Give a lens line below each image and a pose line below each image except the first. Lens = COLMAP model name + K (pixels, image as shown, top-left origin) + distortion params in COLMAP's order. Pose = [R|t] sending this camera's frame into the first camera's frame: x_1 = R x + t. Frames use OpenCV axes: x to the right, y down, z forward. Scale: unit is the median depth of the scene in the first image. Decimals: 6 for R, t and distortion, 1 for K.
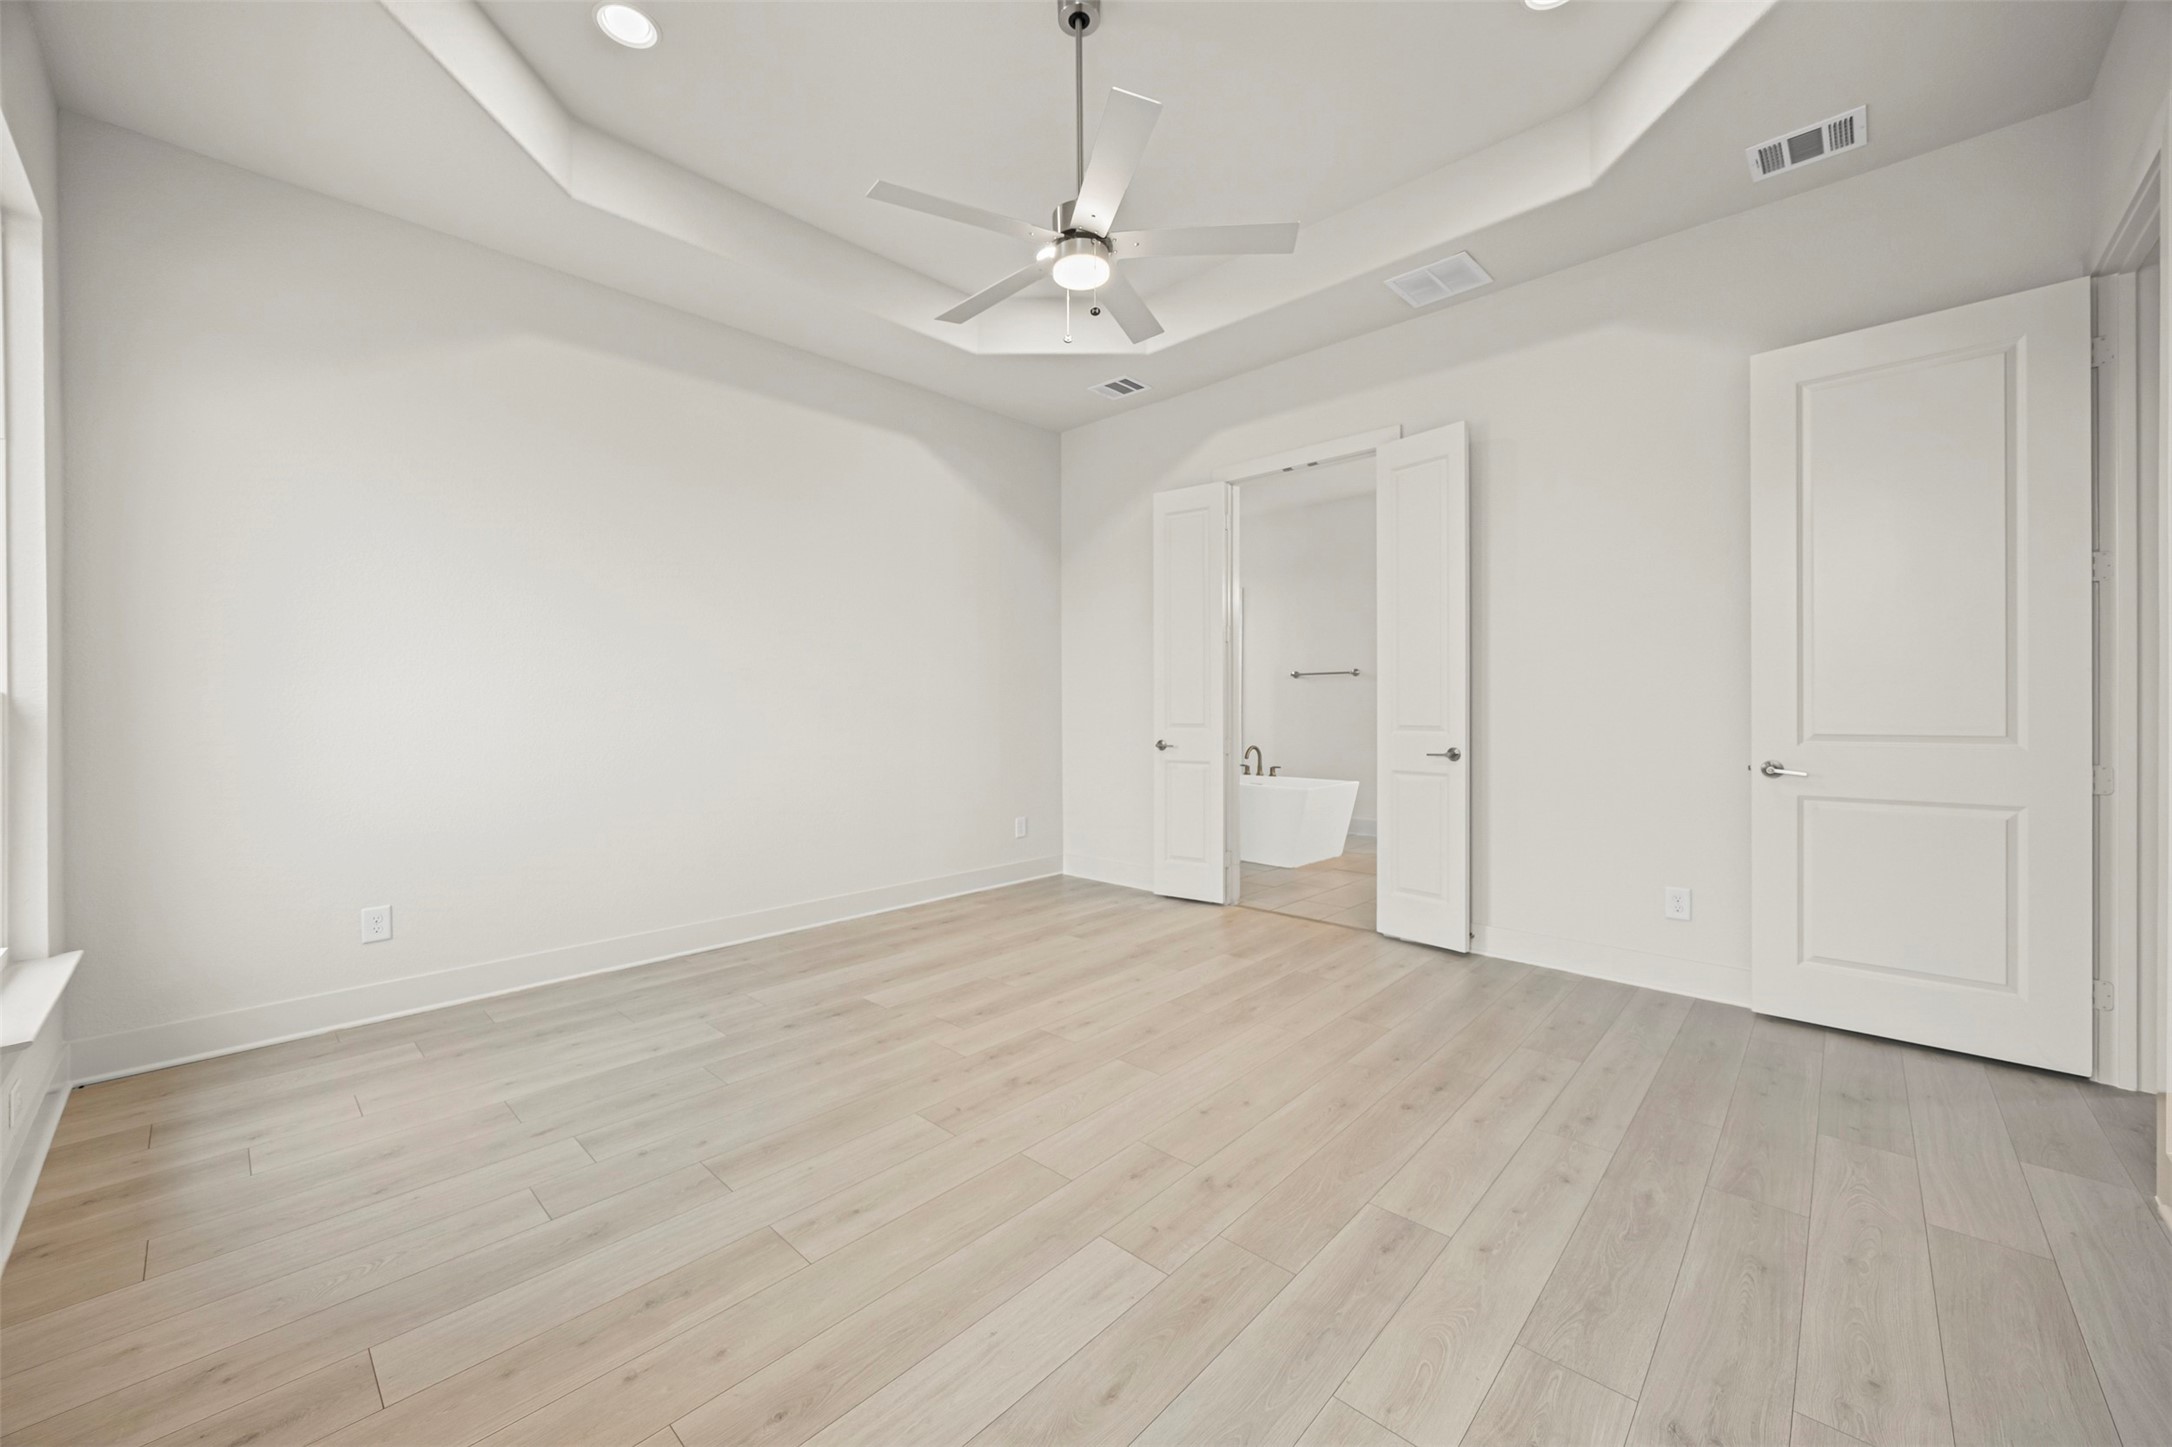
lens RADIAL K [[830.5, 0, 1079.2], [0, 830.5, 711.0], [0, 0, 1]] dist [-0.002657, 0.000009]
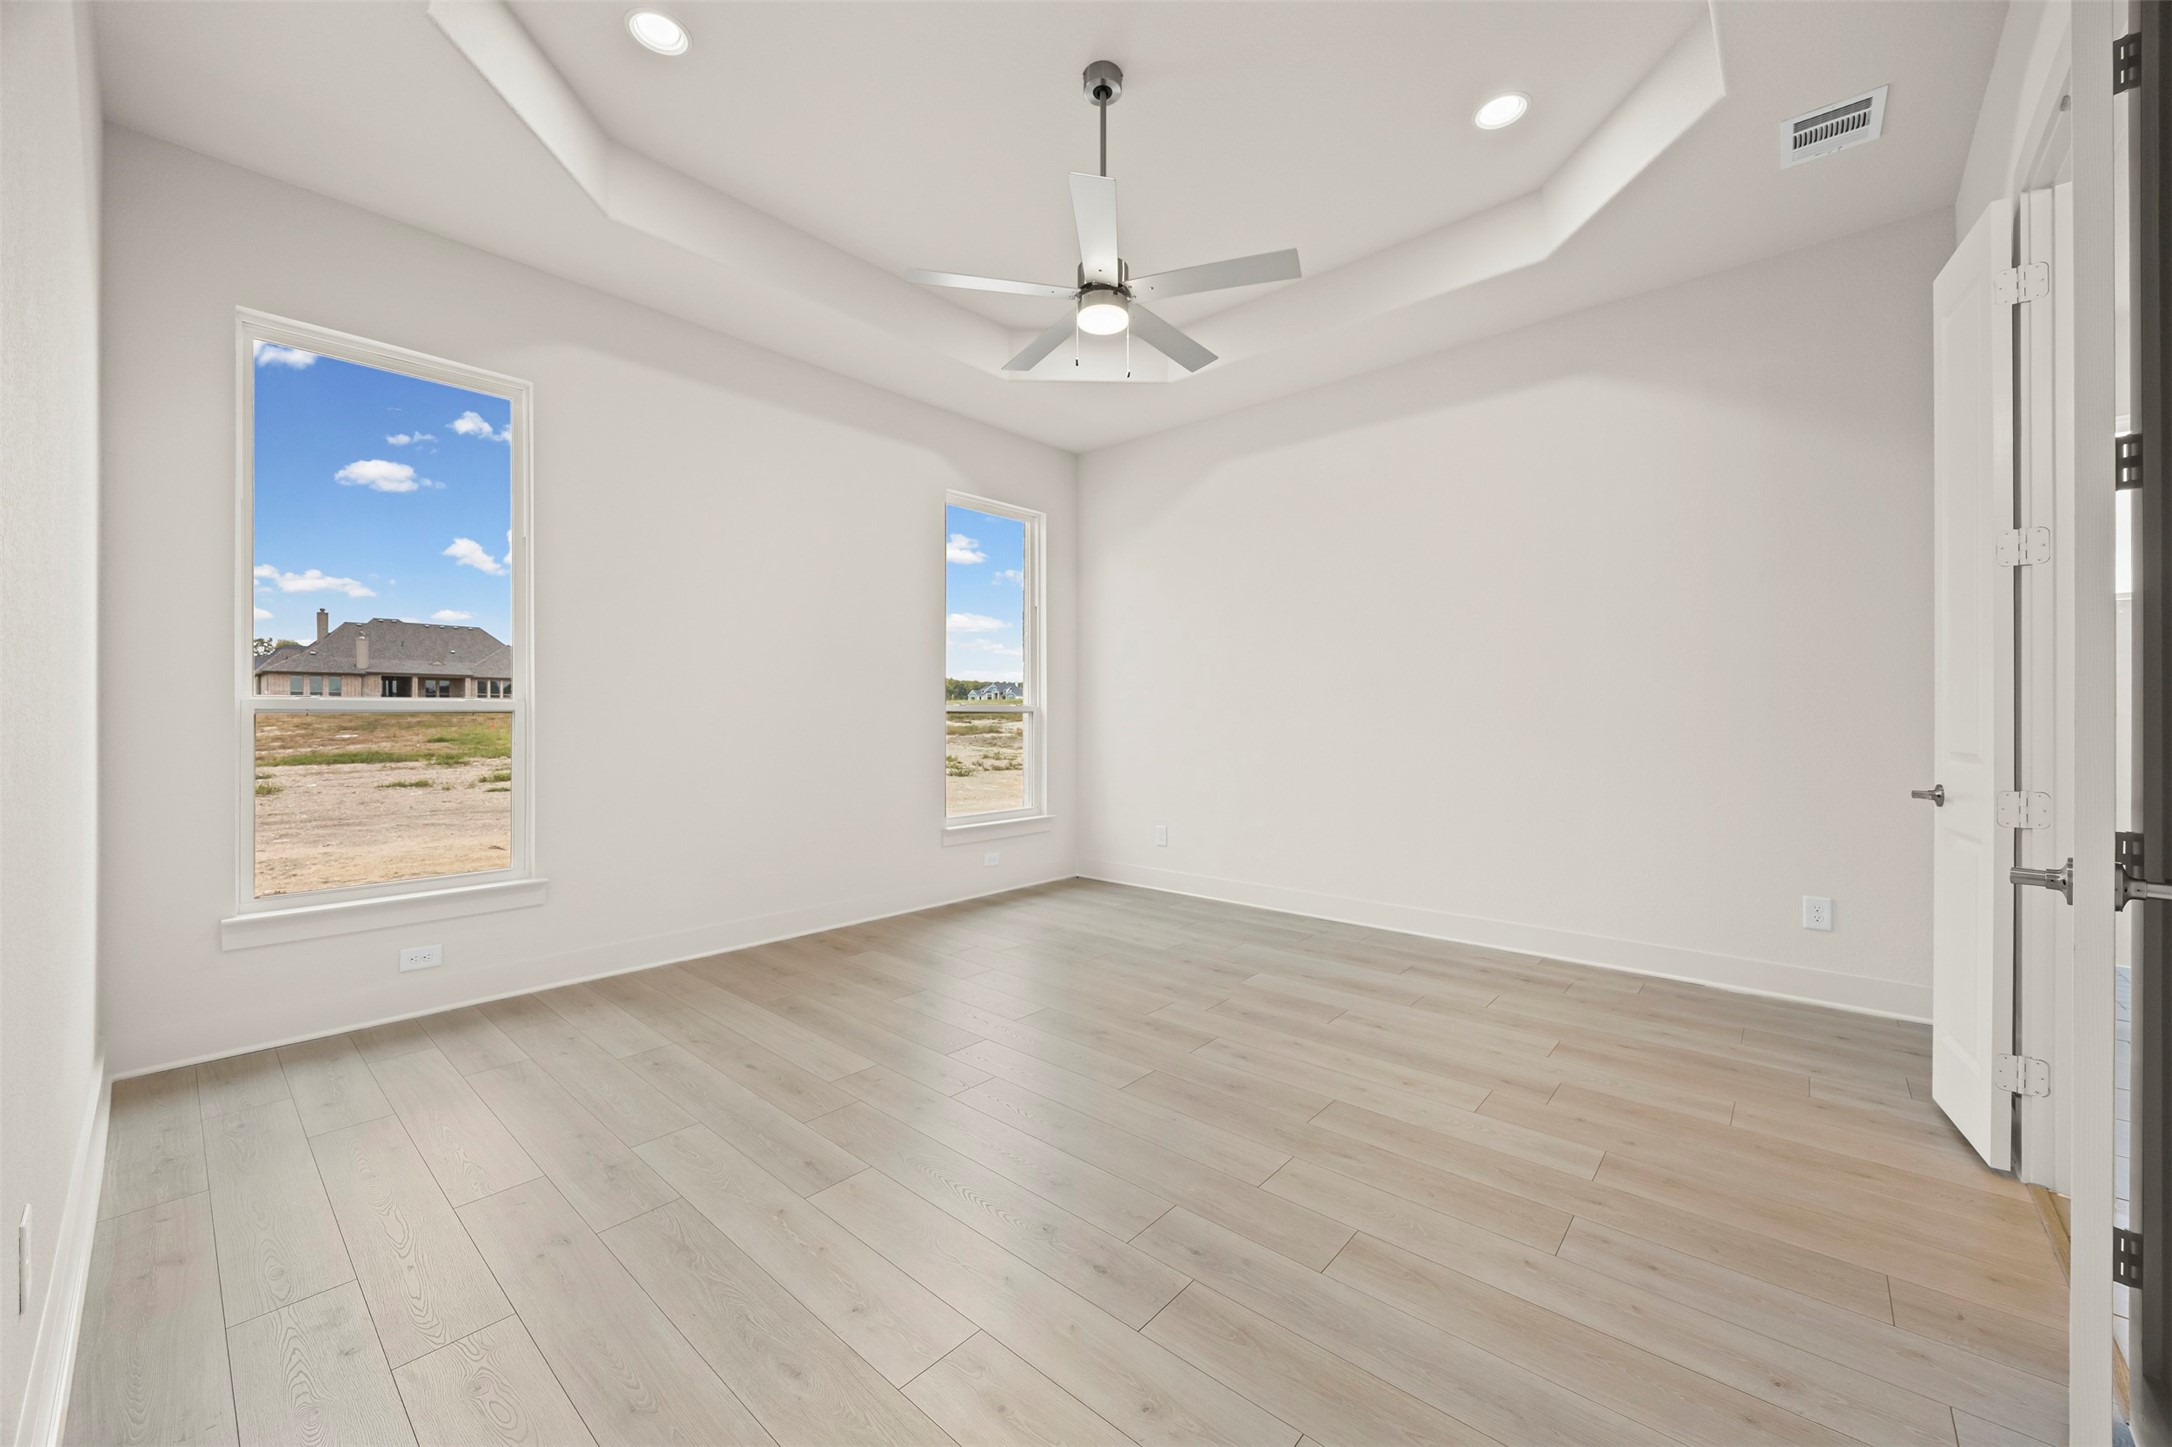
lens RADIAL K [[830.5, 0, 1079.2], [0, 830.5, 711.0], [0, 0, 1]] dist [-0.002657, 0.000009]
pose [[0.024800, 0.000438, -0.999692, 0.954942], [-0.007330, 0.999973, 0.000257, -0.007102], [0.999666, 0.007322, 0.024802, 0.818411]]
